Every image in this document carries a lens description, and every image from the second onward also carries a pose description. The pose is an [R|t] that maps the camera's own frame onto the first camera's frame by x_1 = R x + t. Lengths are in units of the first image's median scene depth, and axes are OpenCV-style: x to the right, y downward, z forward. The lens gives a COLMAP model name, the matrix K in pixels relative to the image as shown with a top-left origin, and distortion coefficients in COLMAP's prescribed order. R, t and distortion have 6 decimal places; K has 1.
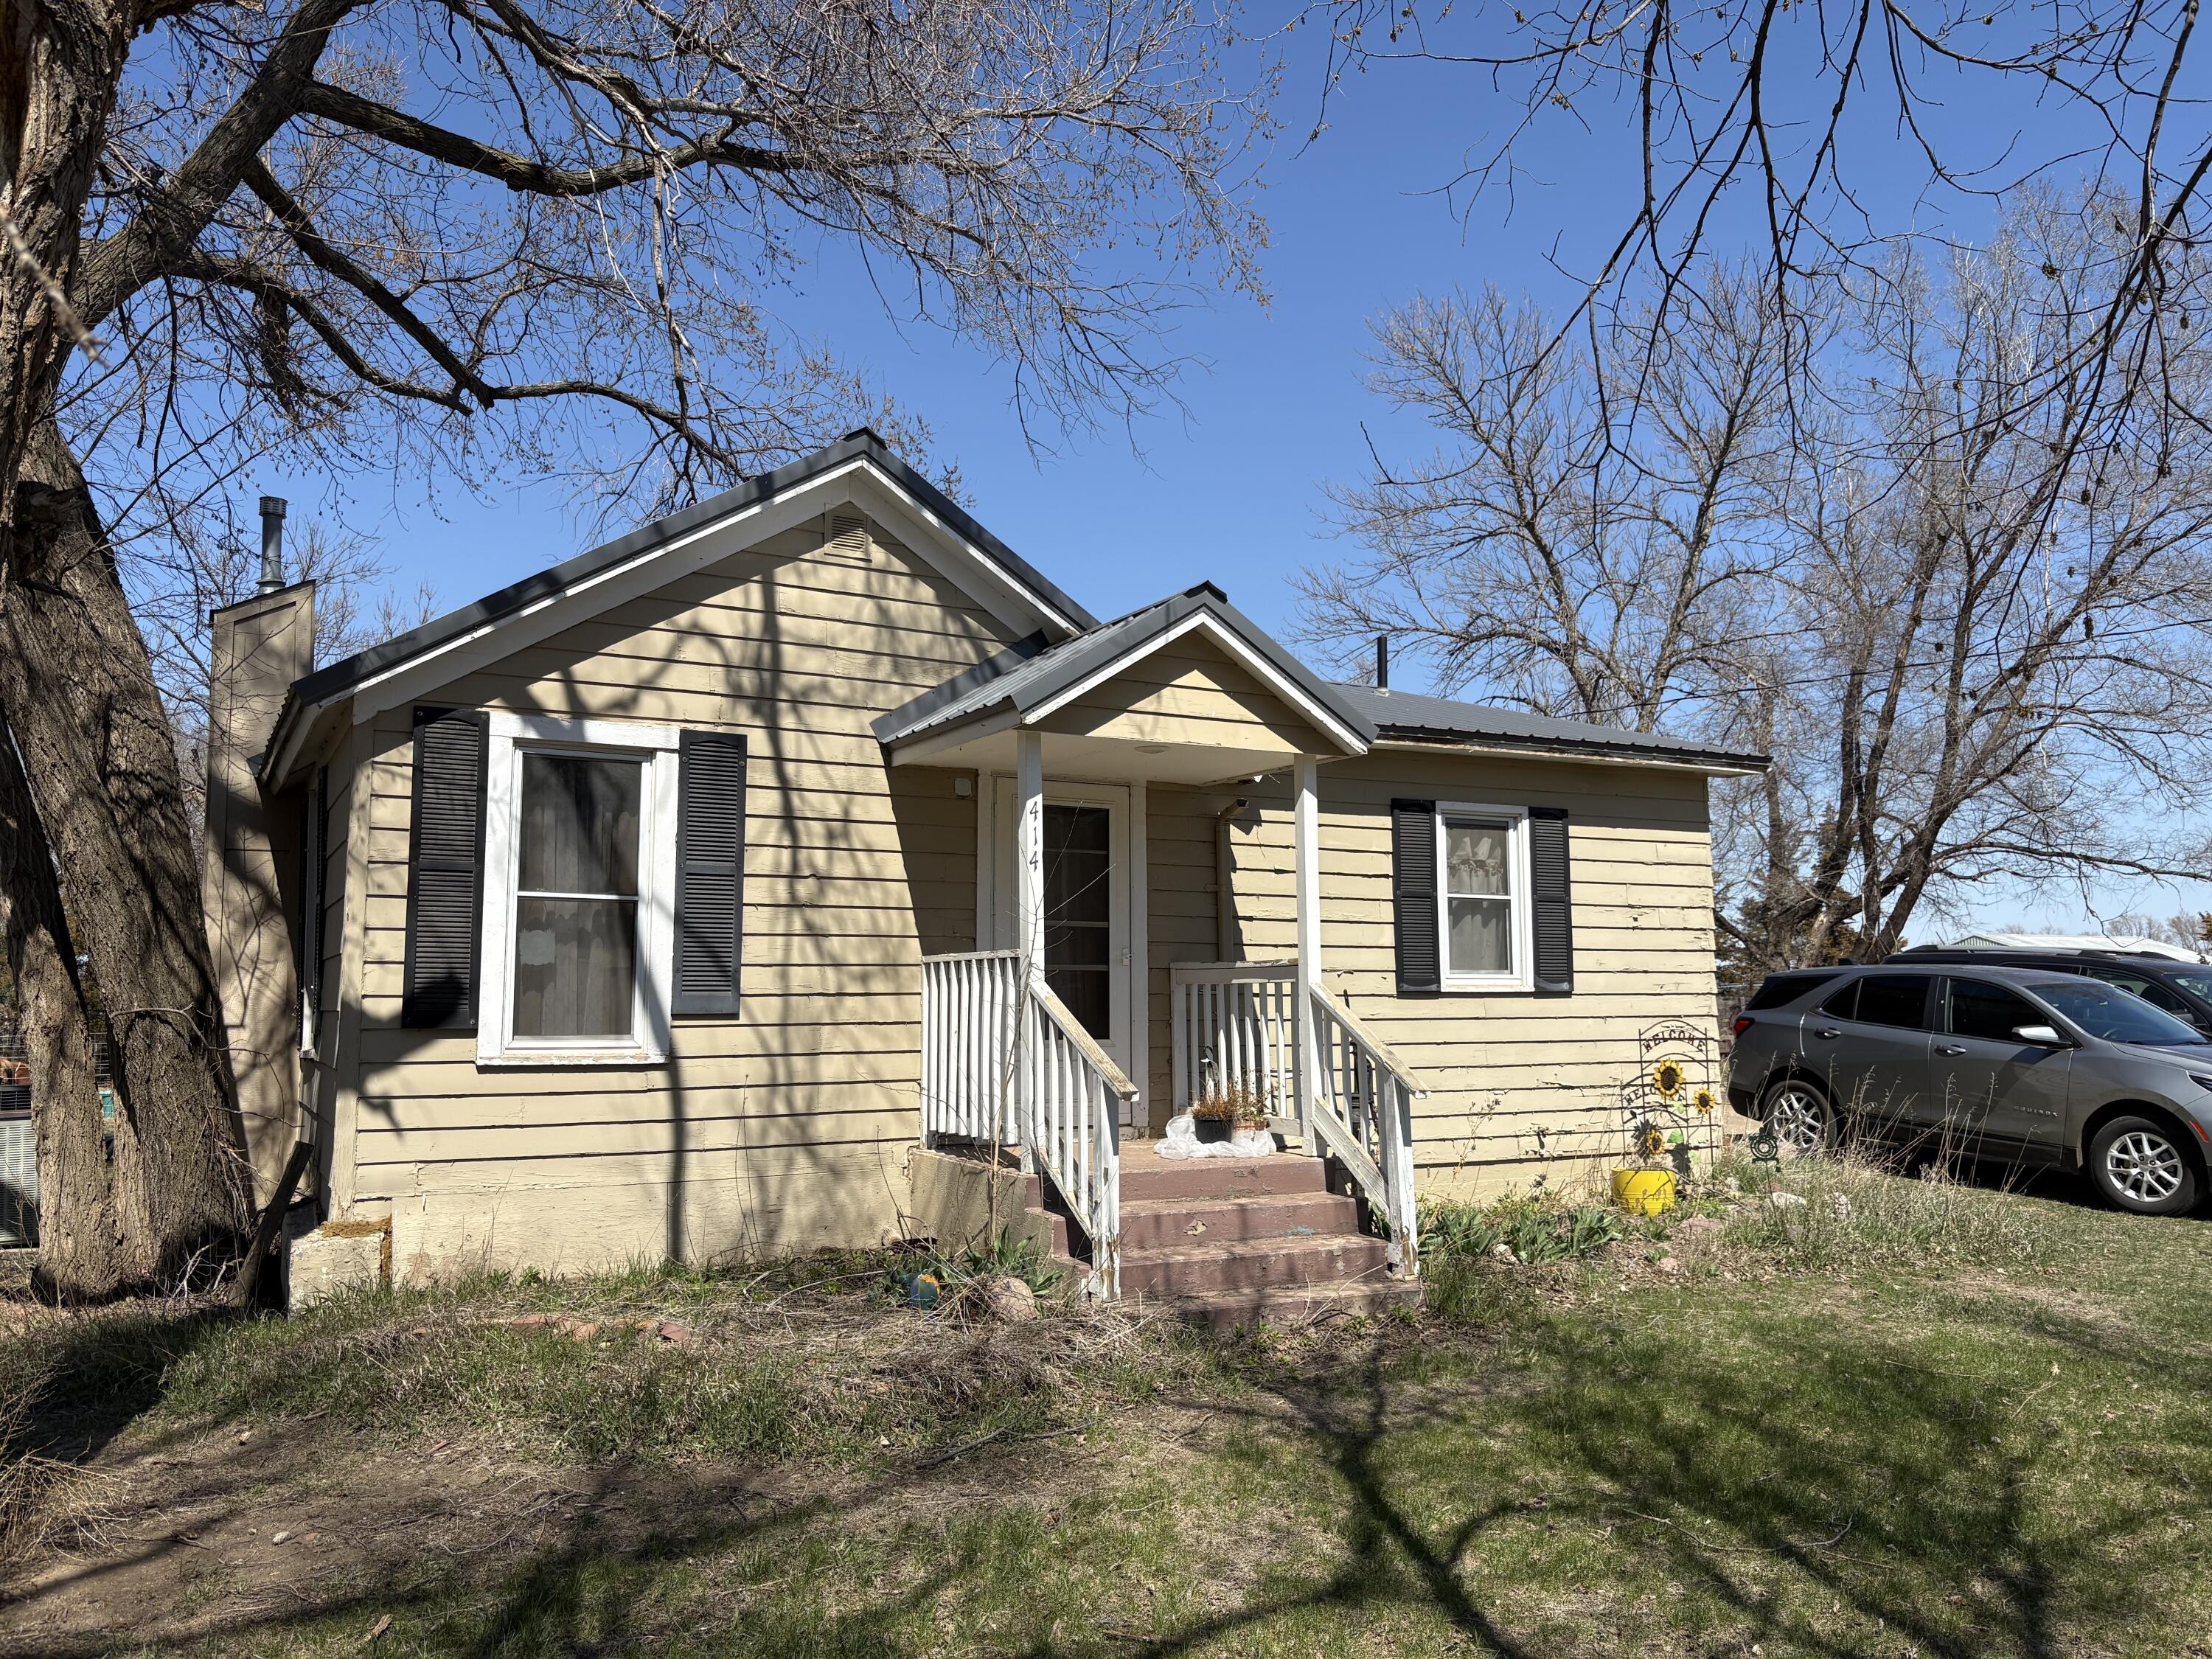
lens RADIAL K [[1665.2, 0, 1106.0], [0, 1665.2, 829.5], [0, 0, 1]] dist [-0.002571, -0.001592]
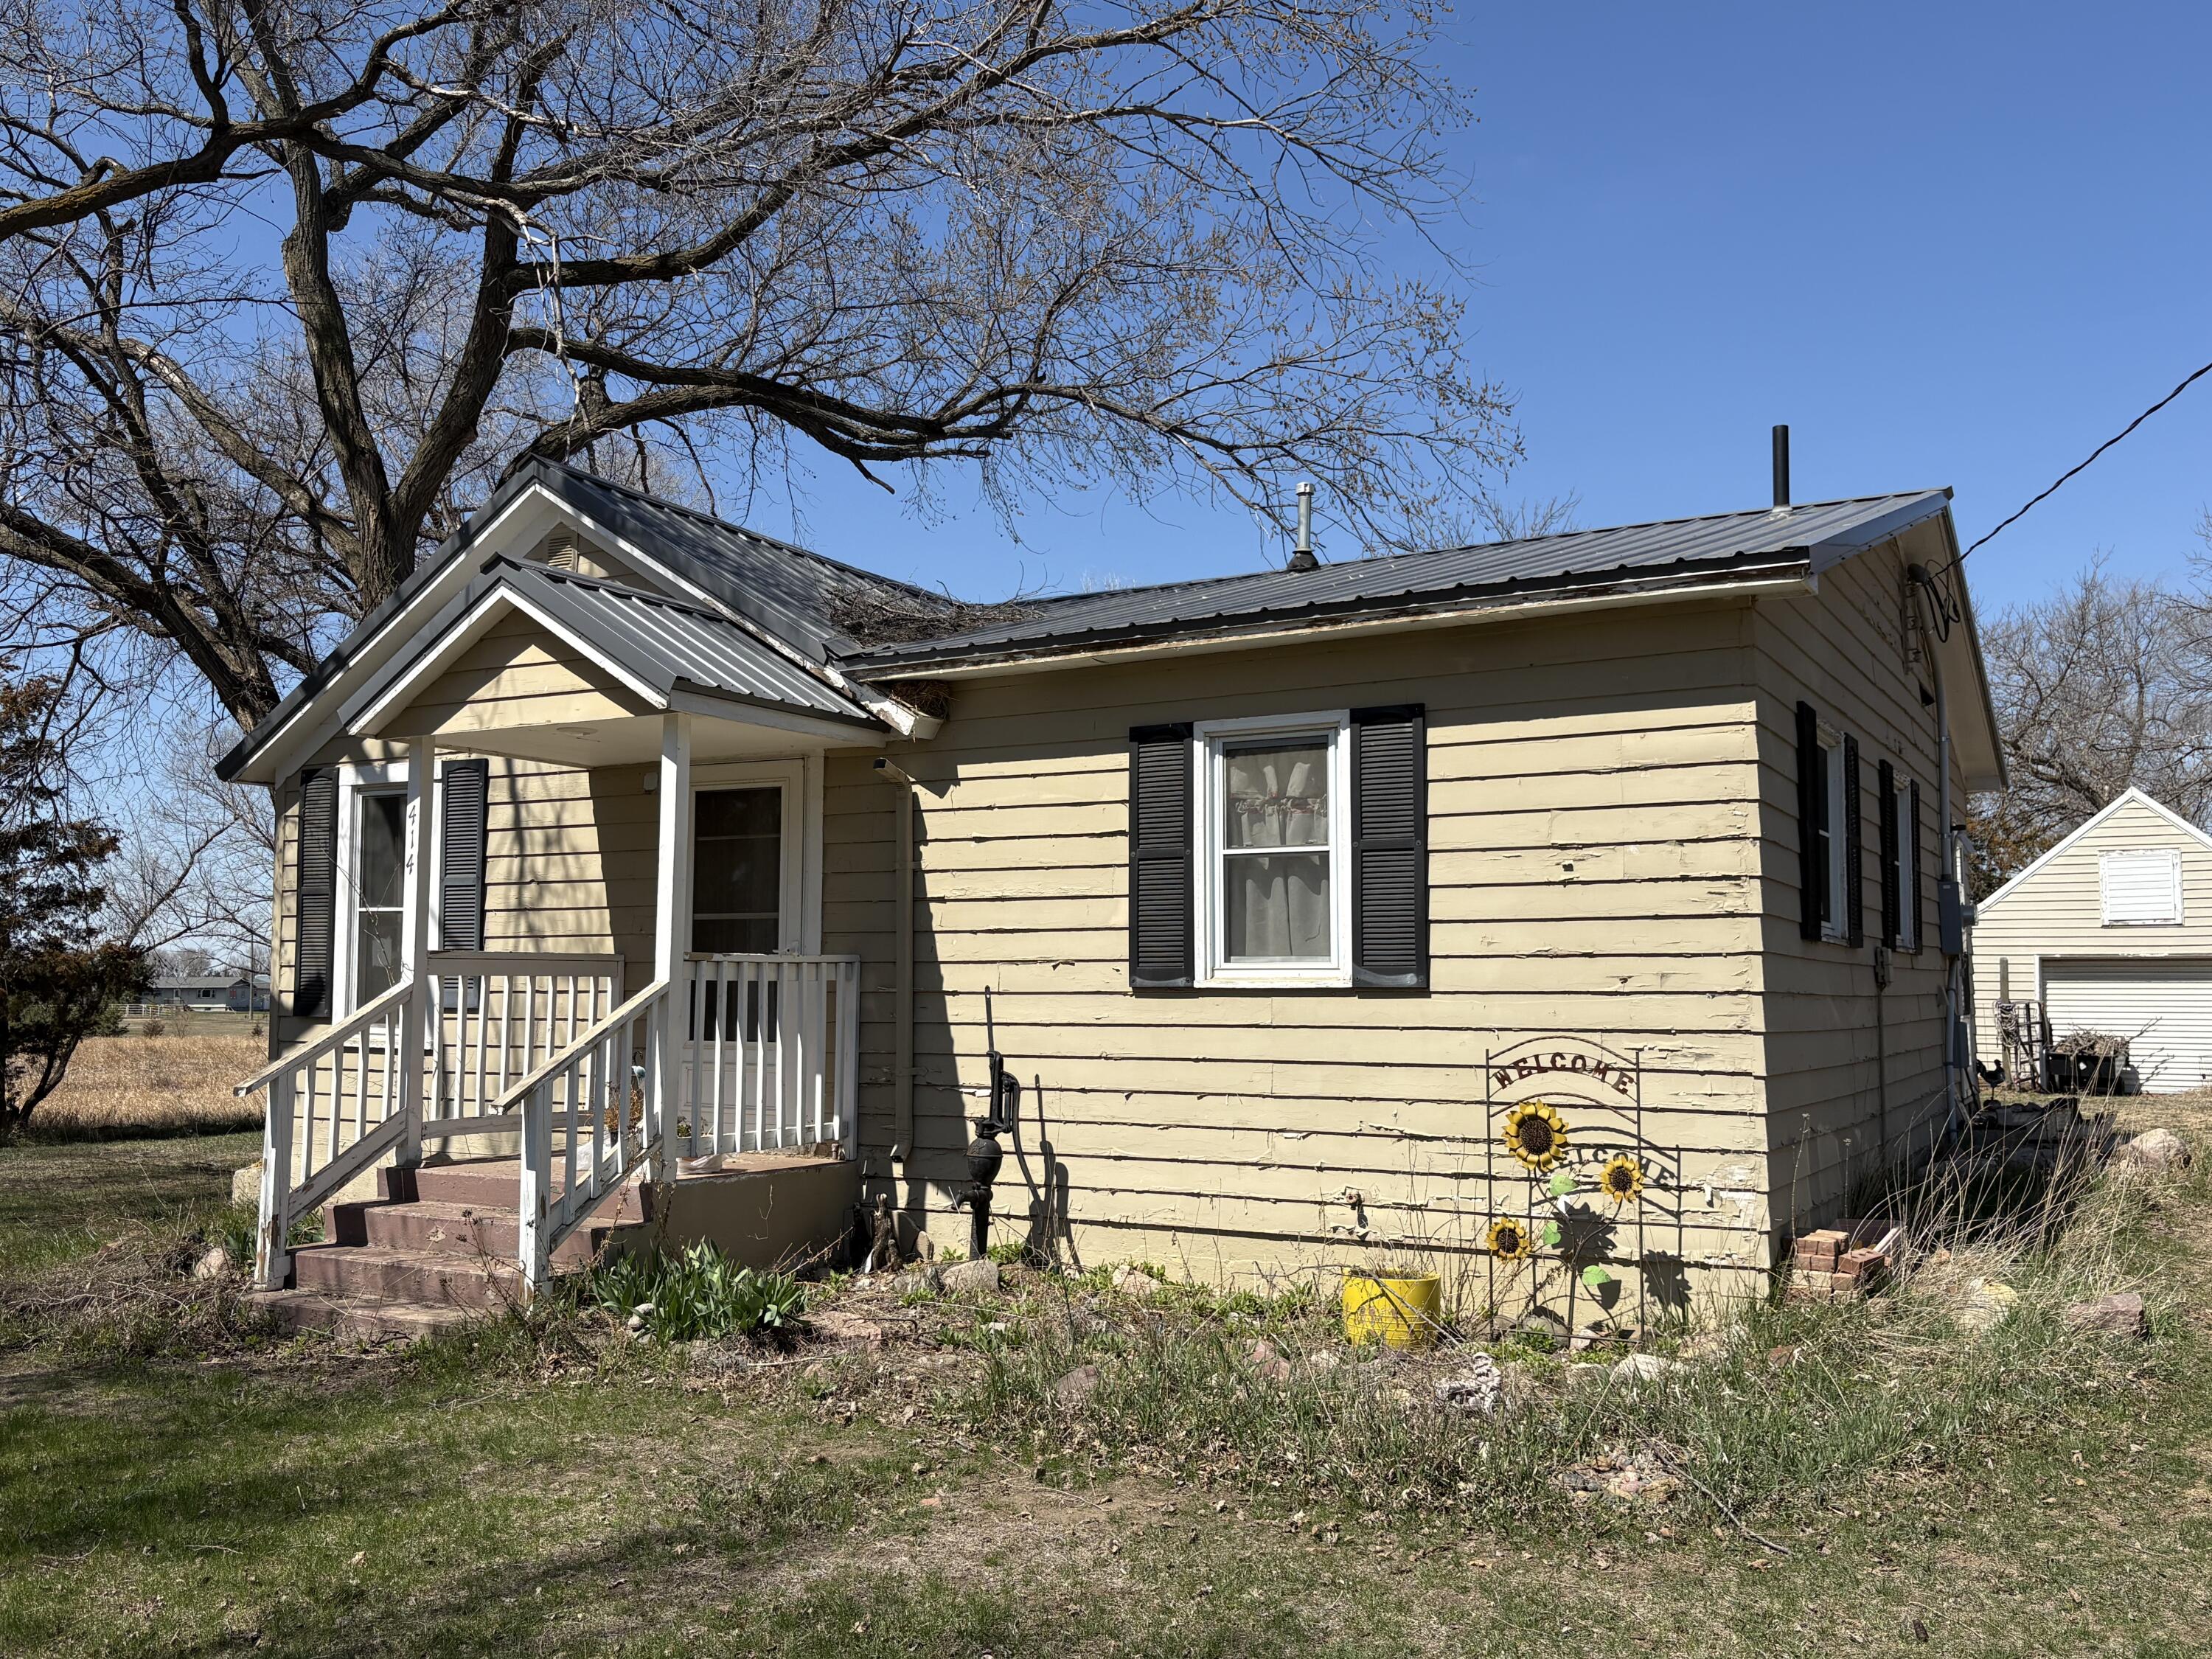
lens RADIAL K [[1878.6, 0, 1106.0], [0, 1878.6, 829.5], [0, 0, 1]] dist [0.011233, -0.003705]
pose [[0.550707, -0.071174, -0.831659, 0.864035], [0.081731, 0.996168, -0.031132, 0.052059], [0.830688, -0.050828, 0.554414, 0.530720]]
